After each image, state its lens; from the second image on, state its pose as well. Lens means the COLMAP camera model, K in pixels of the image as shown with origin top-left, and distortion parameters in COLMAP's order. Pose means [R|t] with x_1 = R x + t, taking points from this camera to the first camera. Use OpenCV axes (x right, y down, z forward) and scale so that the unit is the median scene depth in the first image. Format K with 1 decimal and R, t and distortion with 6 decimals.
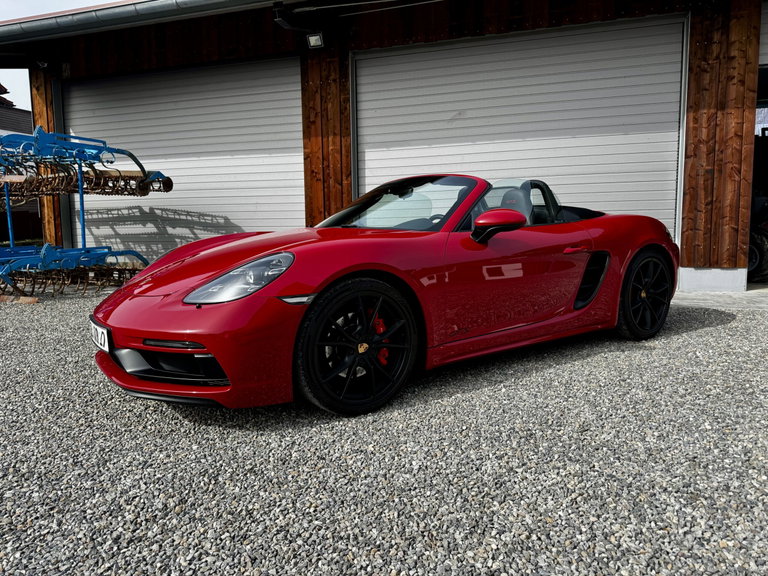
lens RADIAL K [[526.5, 0, 401.3], [0, 526.5, 289.3], [0, 0, 1]] dist [0.036648, -0.039157]
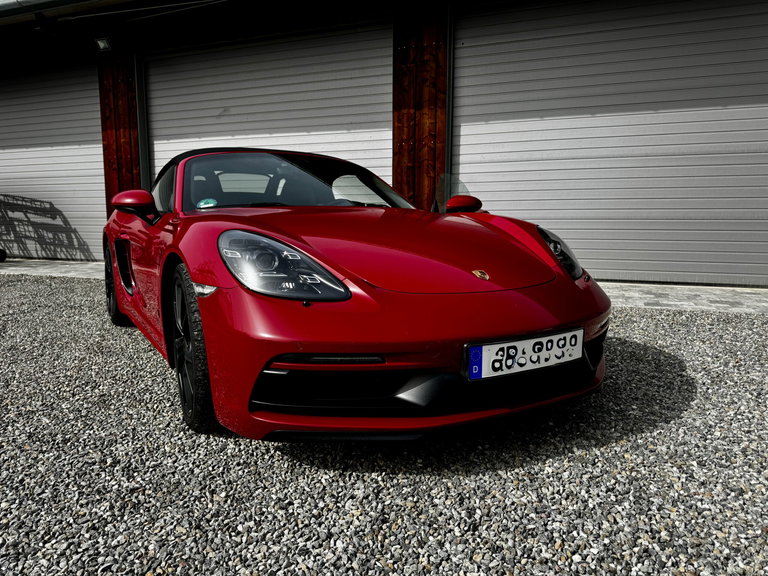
lens RADIAL K [[526.5, 0, 386.9], [0, 526.5, 285.6], [0, 0, 1]] dist [0.036648, -0.039157]
pose [[0.997329, 0.023907, -0.069011, 0.531410], [-0.022716, 0.999580, 0.017989, 0.002034], [0.069413, -0.016374, 0.997454, -0.075660]]
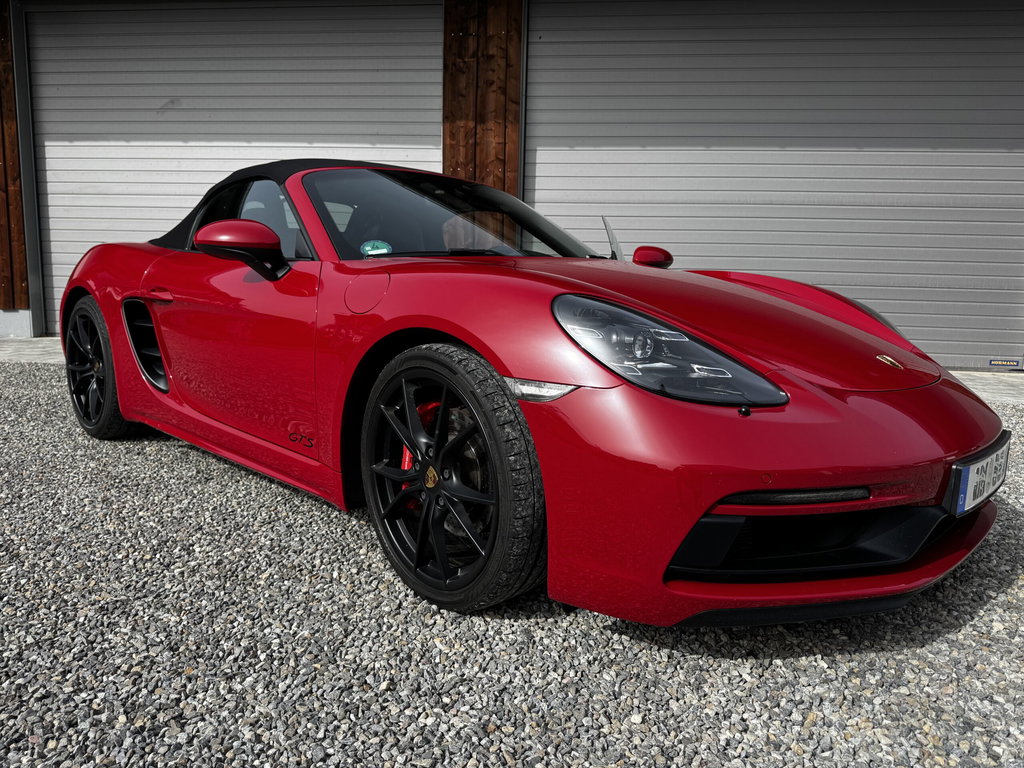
lens RADIAL K [[702.0, 0, 516.5], [0, 702.0, 380.4], [0, 0, 1]] dist [0.036648, -0.039157]
pose [[0.984102, 0.012989, 0.177126, 0.406902], [-0.019805, 0.999128, 0.036768, 0.000359], [-0.176494, -0.039691, 0.983501, -0.040060]]
